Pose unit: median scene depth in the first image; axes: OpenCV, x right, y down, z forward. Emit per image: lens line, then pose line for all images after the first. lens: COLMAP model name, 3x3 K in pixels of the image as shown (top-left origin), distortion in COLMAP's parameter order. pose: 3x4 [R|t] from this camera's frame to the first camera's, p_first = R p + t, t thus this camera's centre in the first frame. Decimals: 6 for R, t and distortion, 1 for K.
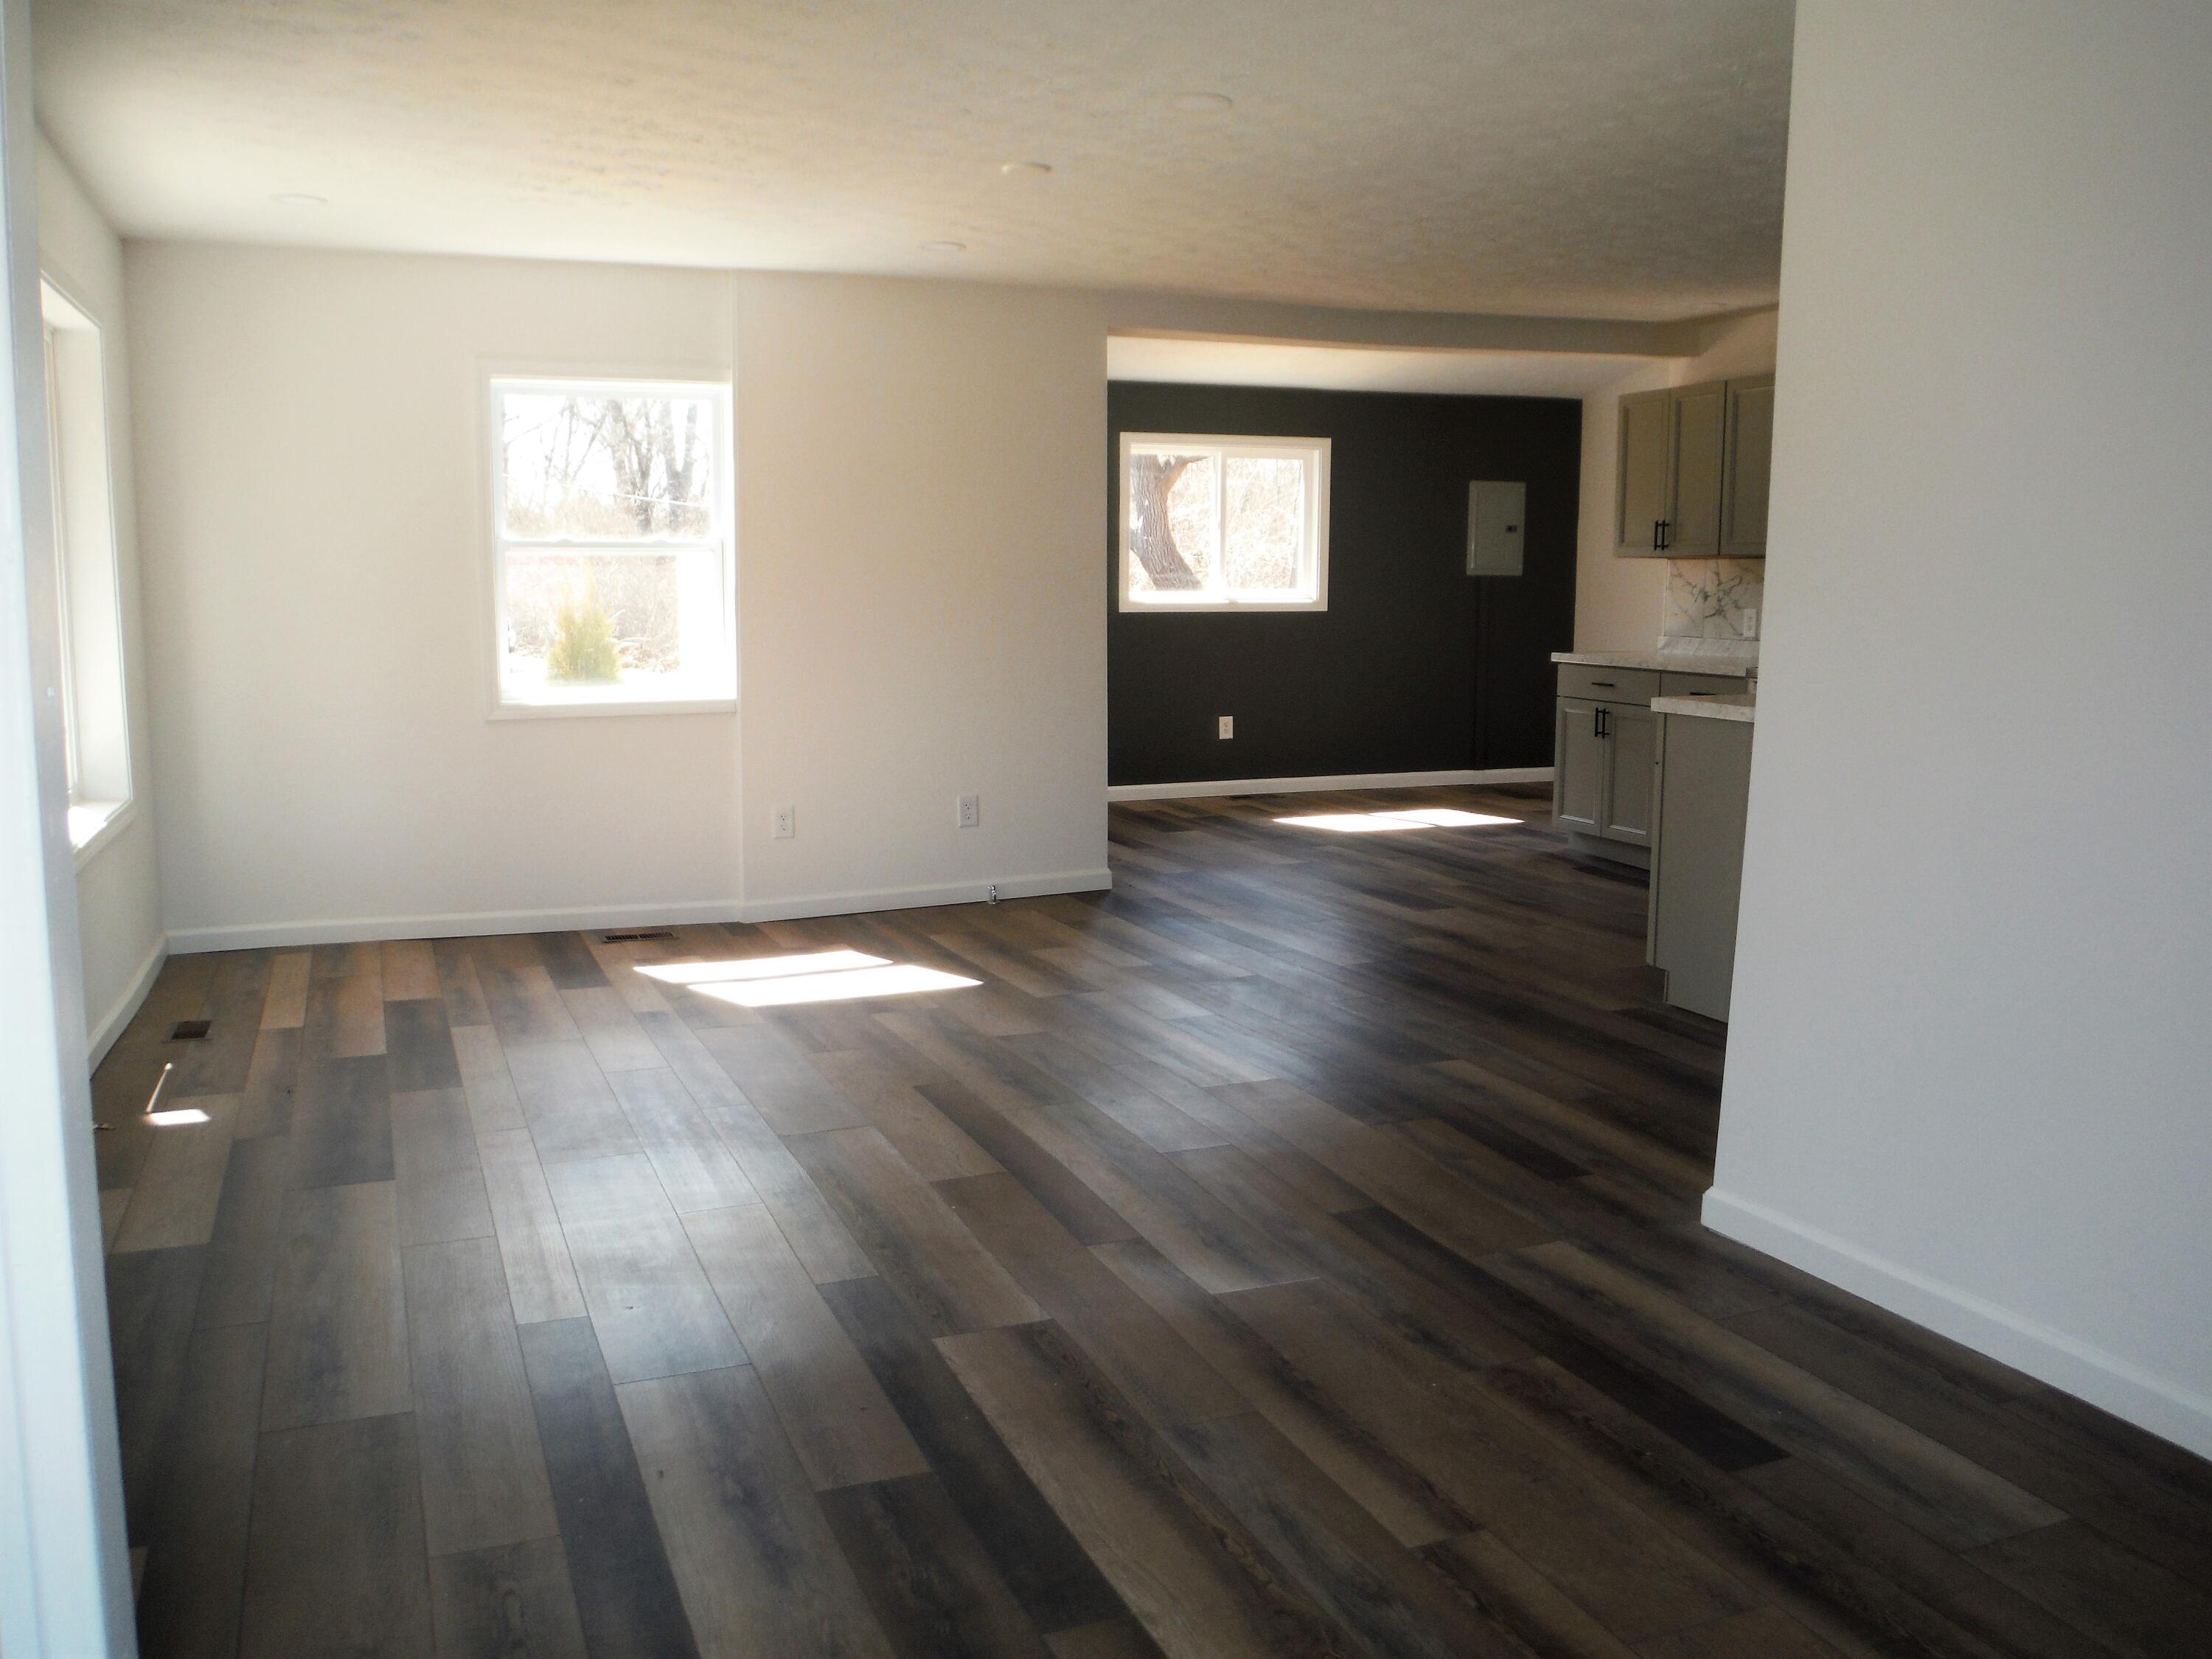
lens RADIAL K [[1854.9, 0, 1106.0], [0, 1854.9, 829.5], [0, 0, 1]] dist [-0.074201, -0.000767]
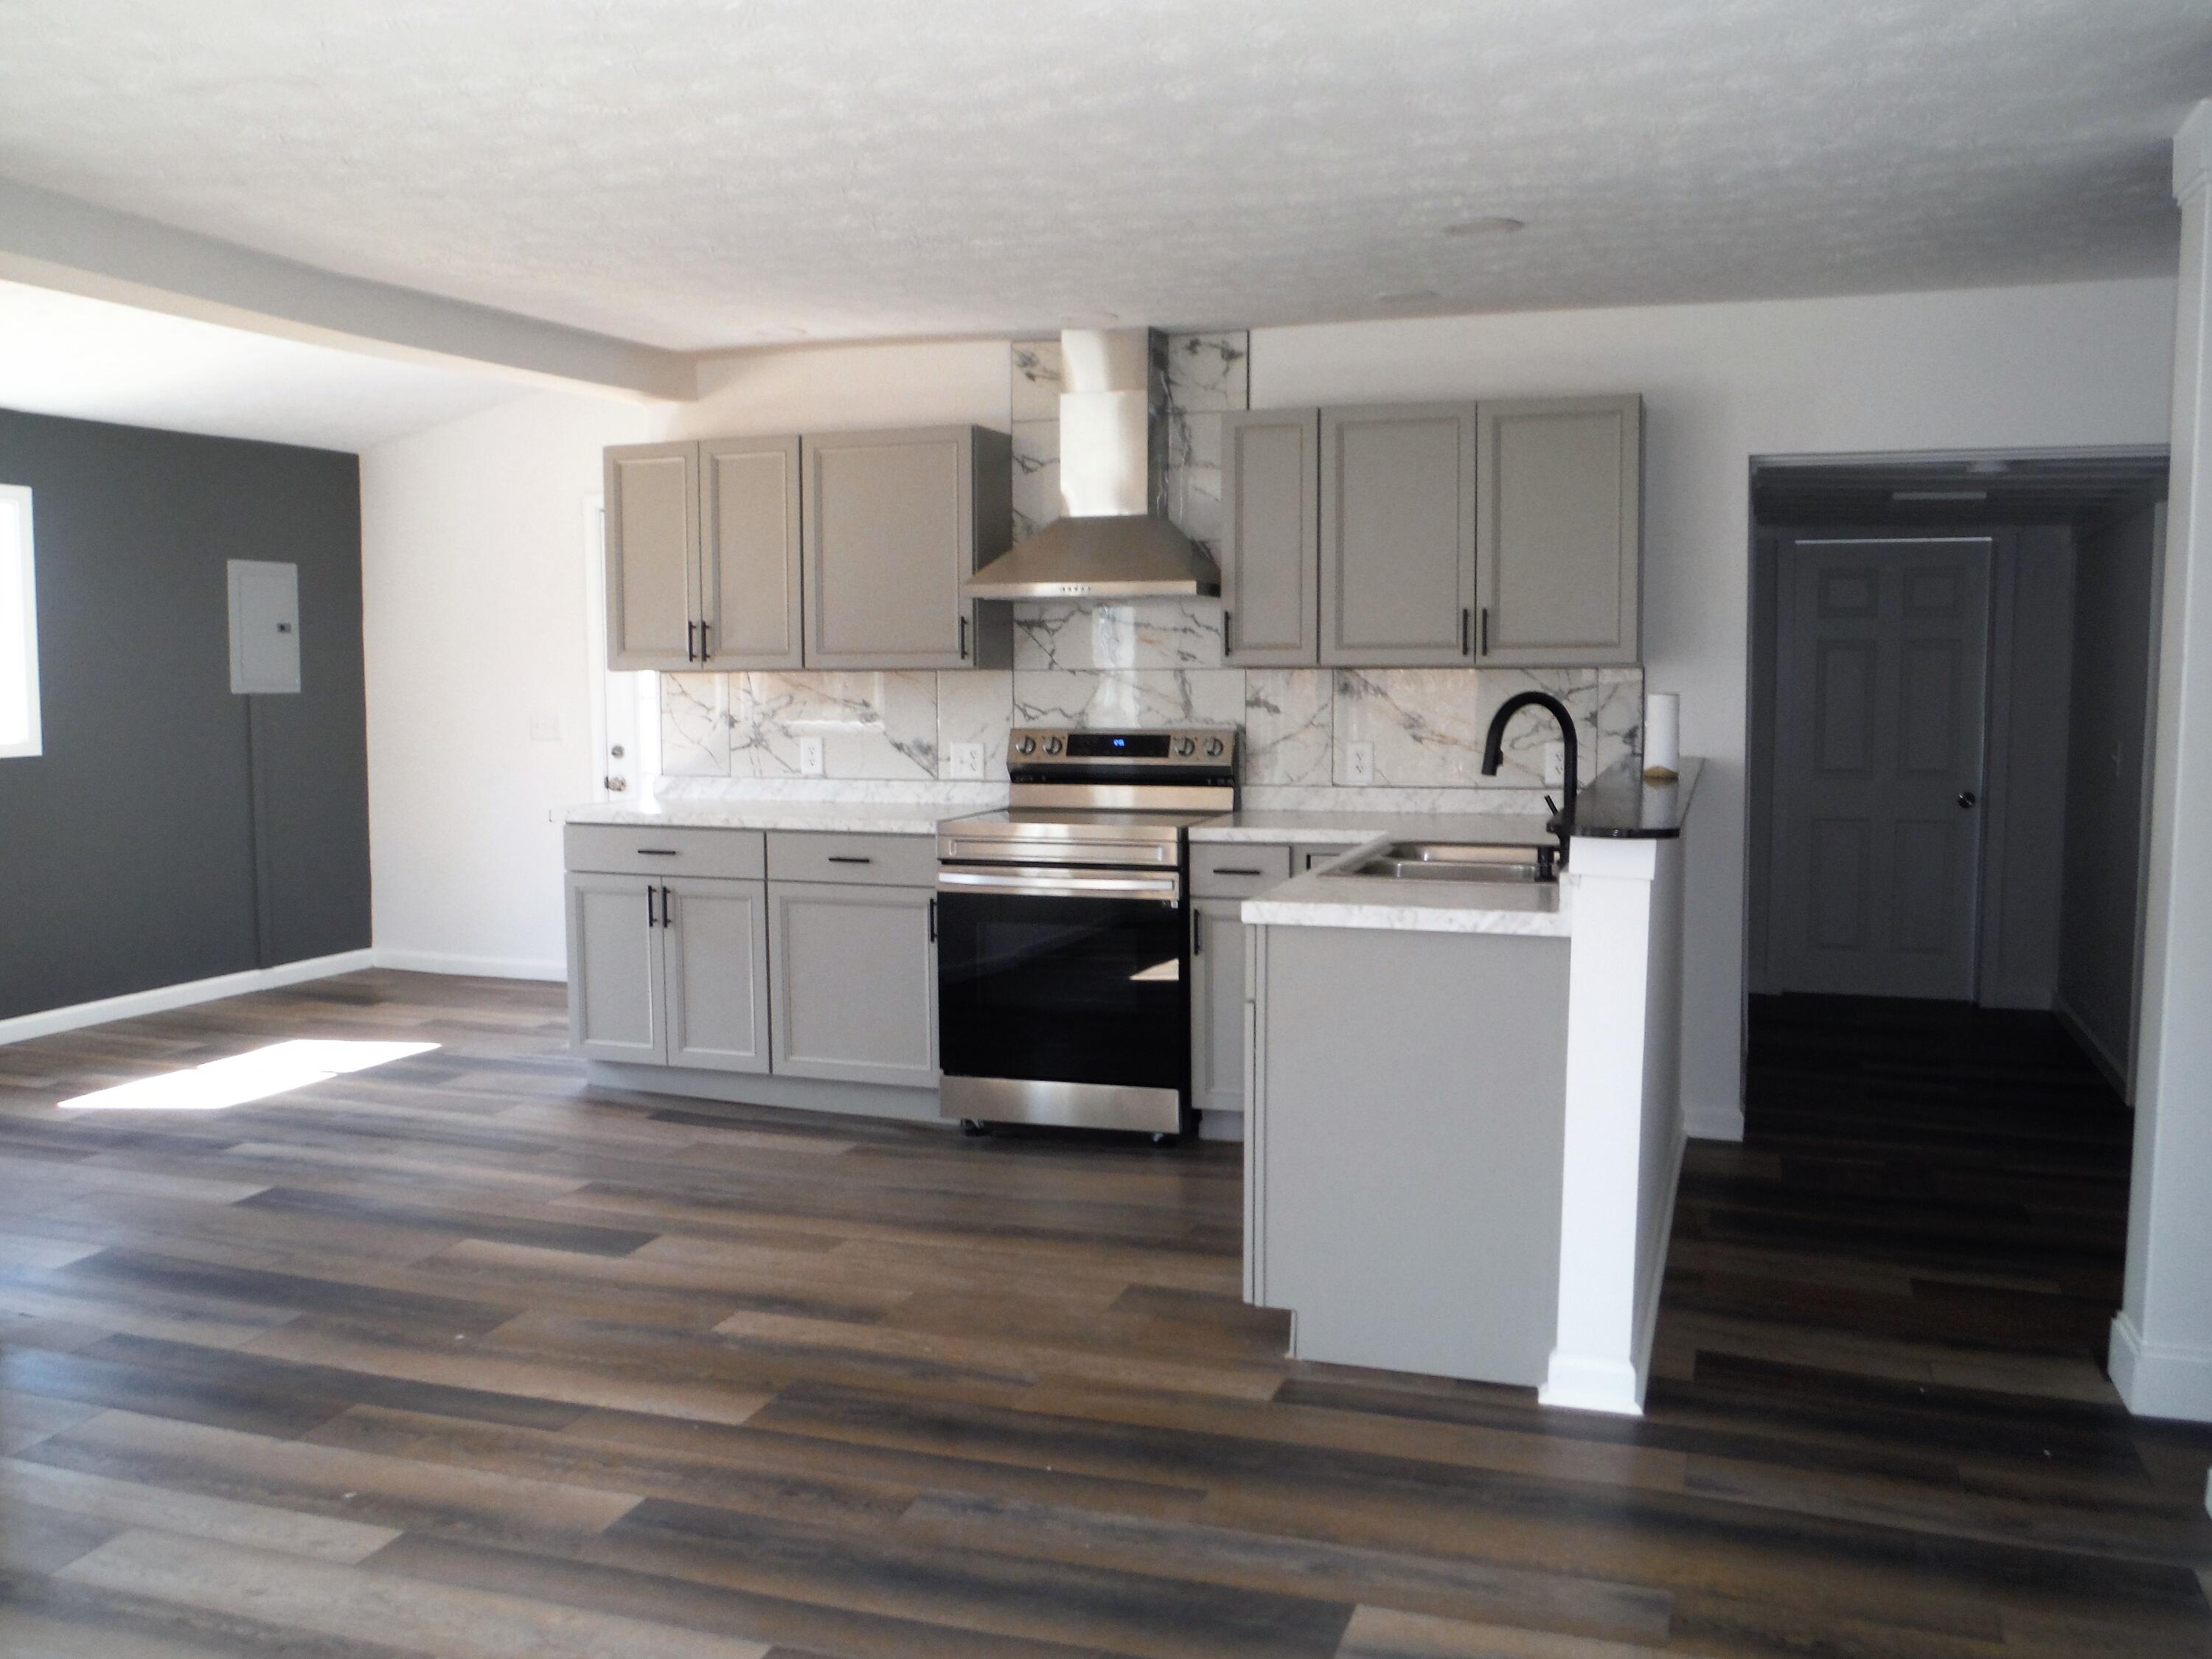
lens RADIAL K [[1854.9, 0, 1106.0], [0, 1854.9, 829.5], [0, 0, 1]] dist [-0.074201, -0.000767]
pose [[0.652786, -0.066977, 0.754576, -0.151579], [0.104400, 0.994533, -0.002041, -0.067463], [-0.750314, 0.080110, 0.656210, 0.404259]]
